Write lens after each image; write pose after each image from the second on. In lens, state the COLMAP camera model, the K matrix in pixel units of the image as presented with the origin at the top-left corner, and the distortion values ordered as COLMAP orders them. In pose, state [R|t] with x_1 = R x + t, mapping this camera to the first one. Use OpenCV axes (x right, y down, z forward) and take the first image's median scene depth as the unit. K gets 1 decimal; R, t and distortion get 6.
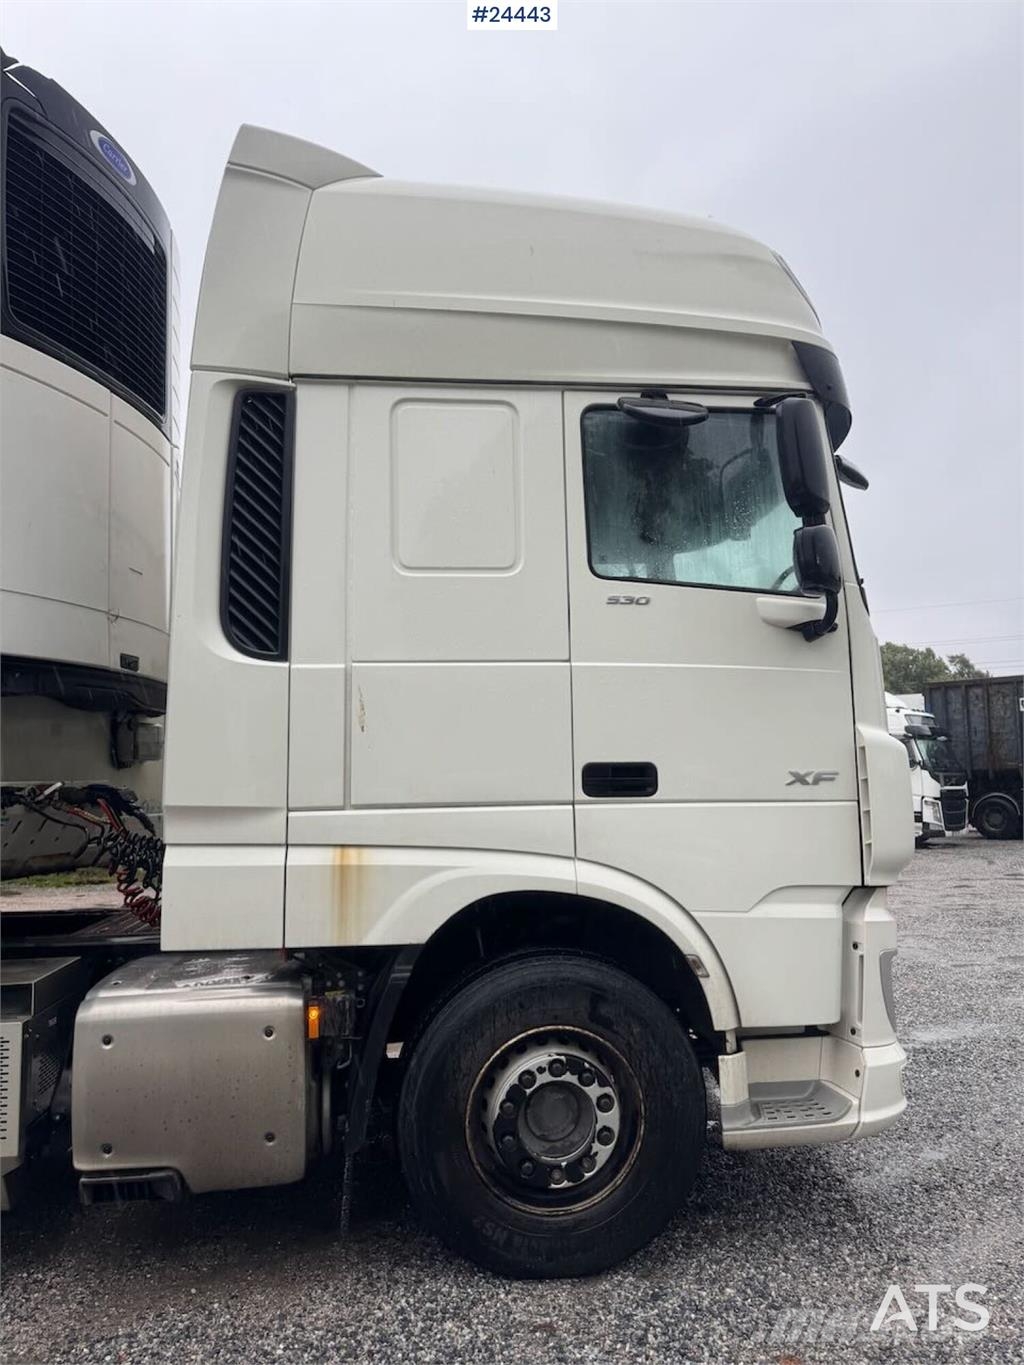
lens RADIAL K [[952.4, 0, 512.0], [0, 952.4, 682.5], [0, 0, 1]] dist [0.094334, -0.140673]
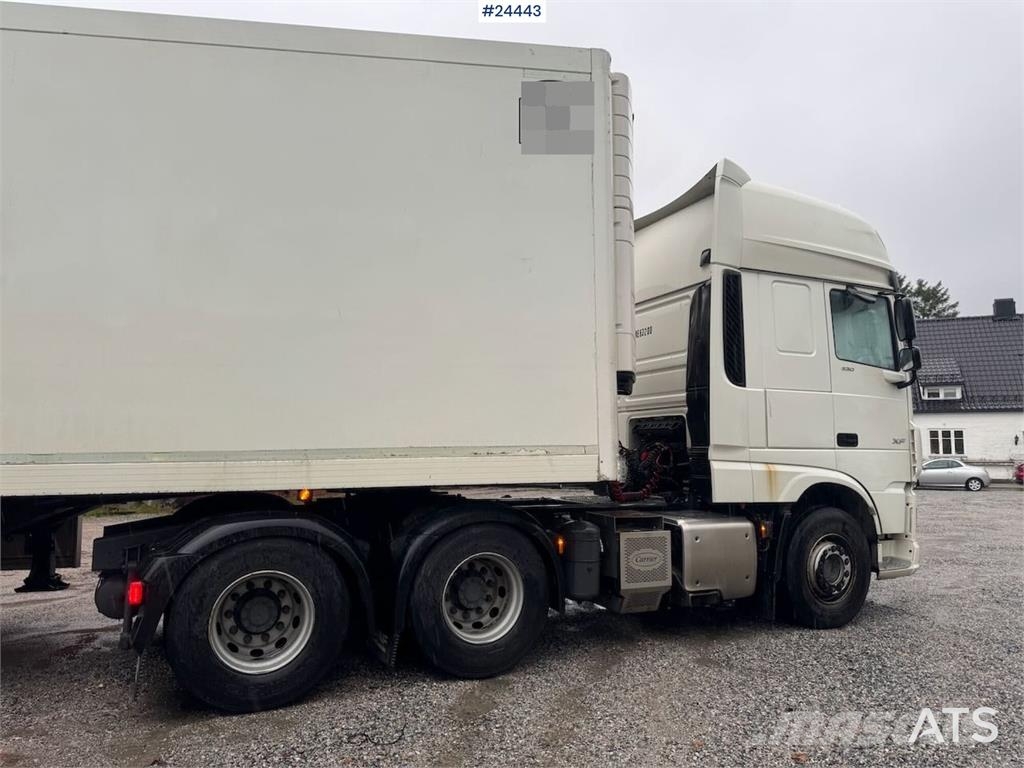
lens RADIAL K [[714.5, 0, 512.0], [0, 714.5, 384.0], [0, 0, 1]] dist [0.094334, -0.140673]
pose [[0.942405, 0.052495, 0.330327, -1.404897], [-0.056820, 0.998379, 0.003442, -0.003002], [-0.329611, -0.022013, 0.943860, -0.539513]]
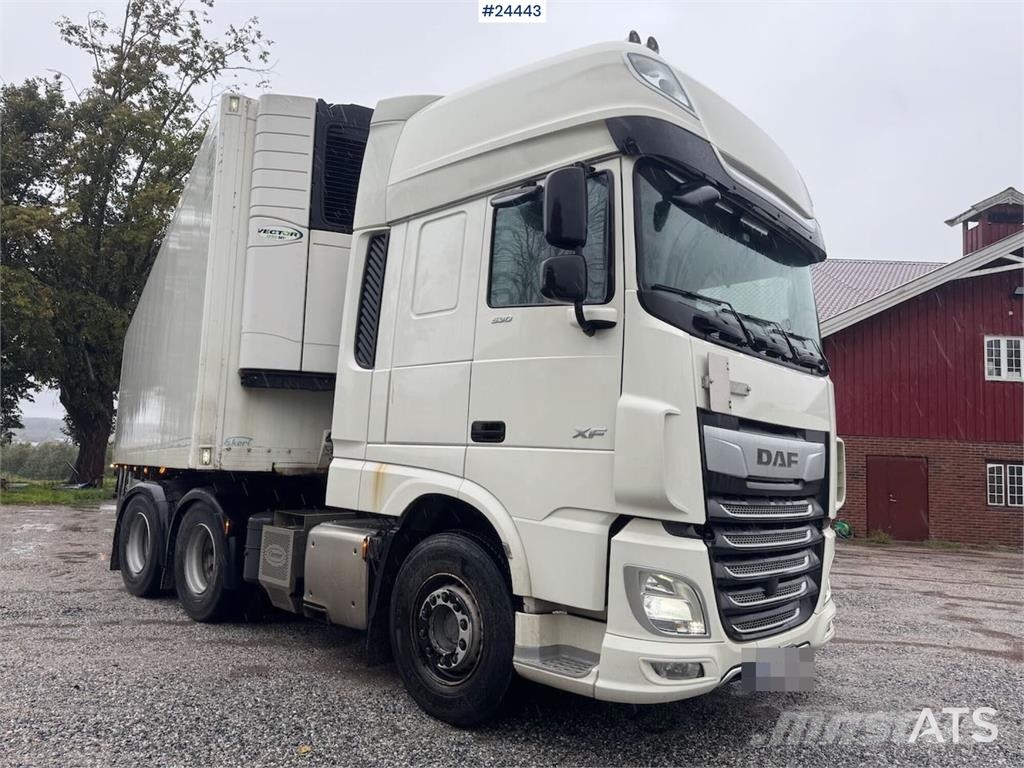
lens RADIAL K [[714.5, 0, 512.0], [0, 714.5, 384.0], [0, 0, 1]] dist [0.094334, -0.140673]
pose [[0.659595, -0.034858, -0.750813, 1.069644], [0.020334, 0.999386, -0.028536, 0.057402], [0.751346, 0.003555, 0.659899, 0.235889]]
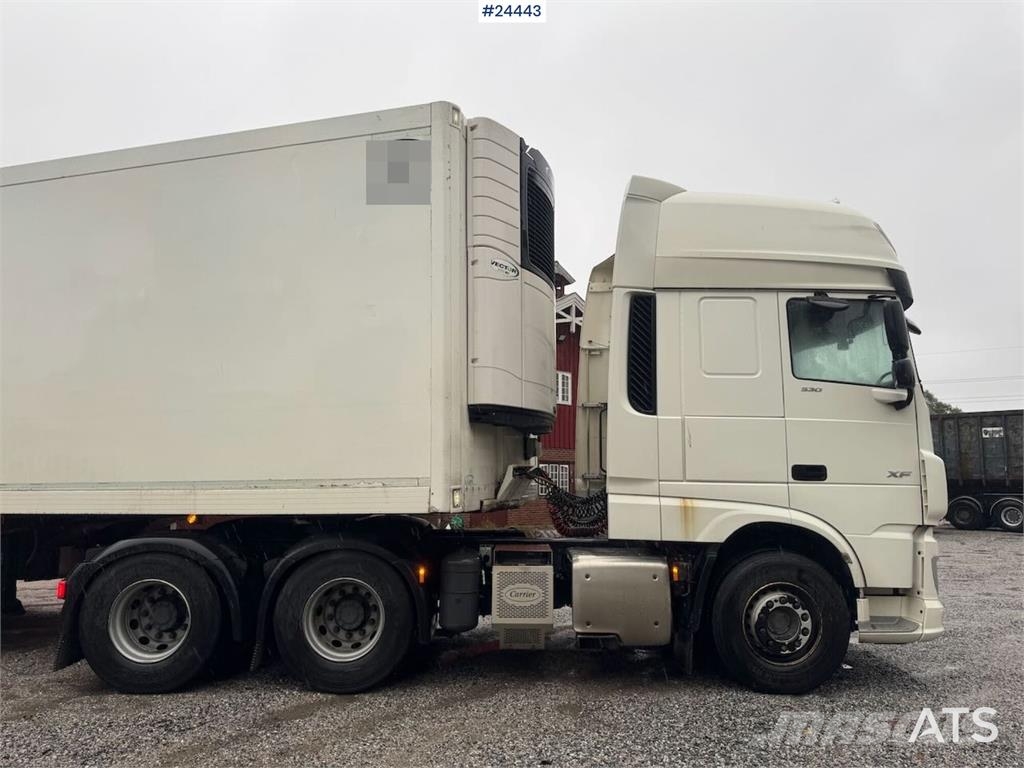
lens RADIAL K [[714.5, 0, 512.0], [0, 714.5, 384.0], [0, 0, 1]] dist [0.094334, -0.140673]
pose [[0.996034, 0.015568, -0.087603, -0.428402], [-0.018102, 0.999438, -0.028201, -0.042367], [0.087115, 0.029675, 0.995756, -0.725630]]
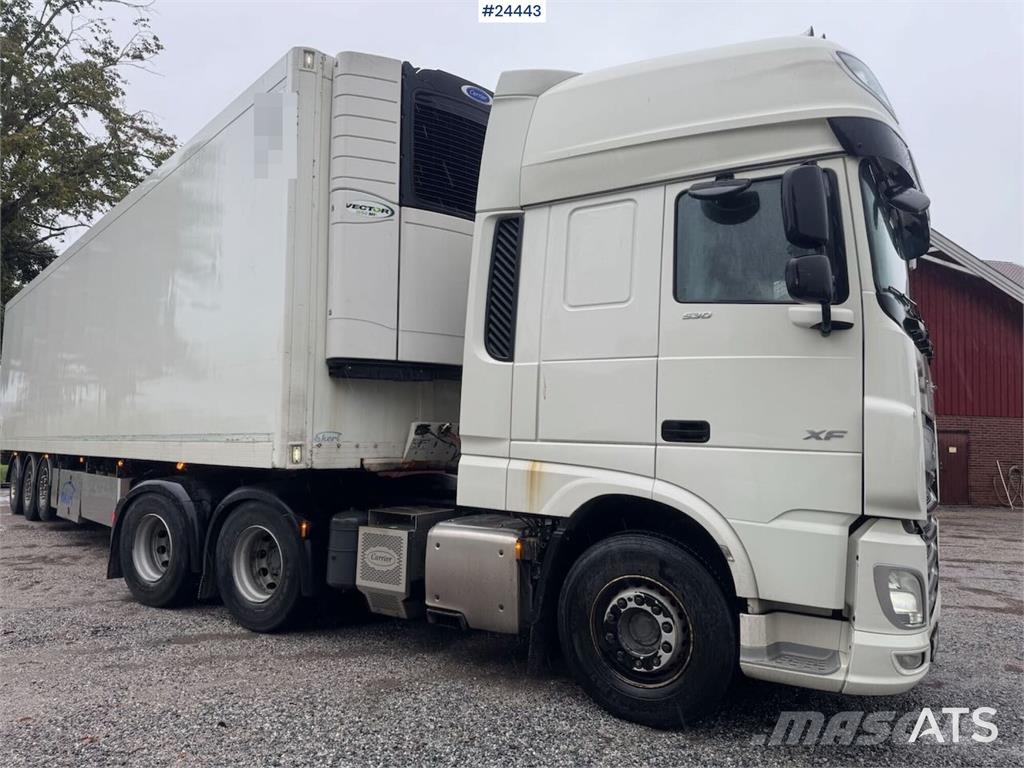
lens RADIAL K [[714.5, 0, 512.0], [0, 714.5, 384.0], [0, 0, 1]] dist [0.094334, -0.140673]
pose [[0.792984, -0.005630, -0.609216, 0.620295], [0.022006, 0.999569, 0.019408, -0.005571], [0.608845, -0.028797, 0.792767, -0.116154]]
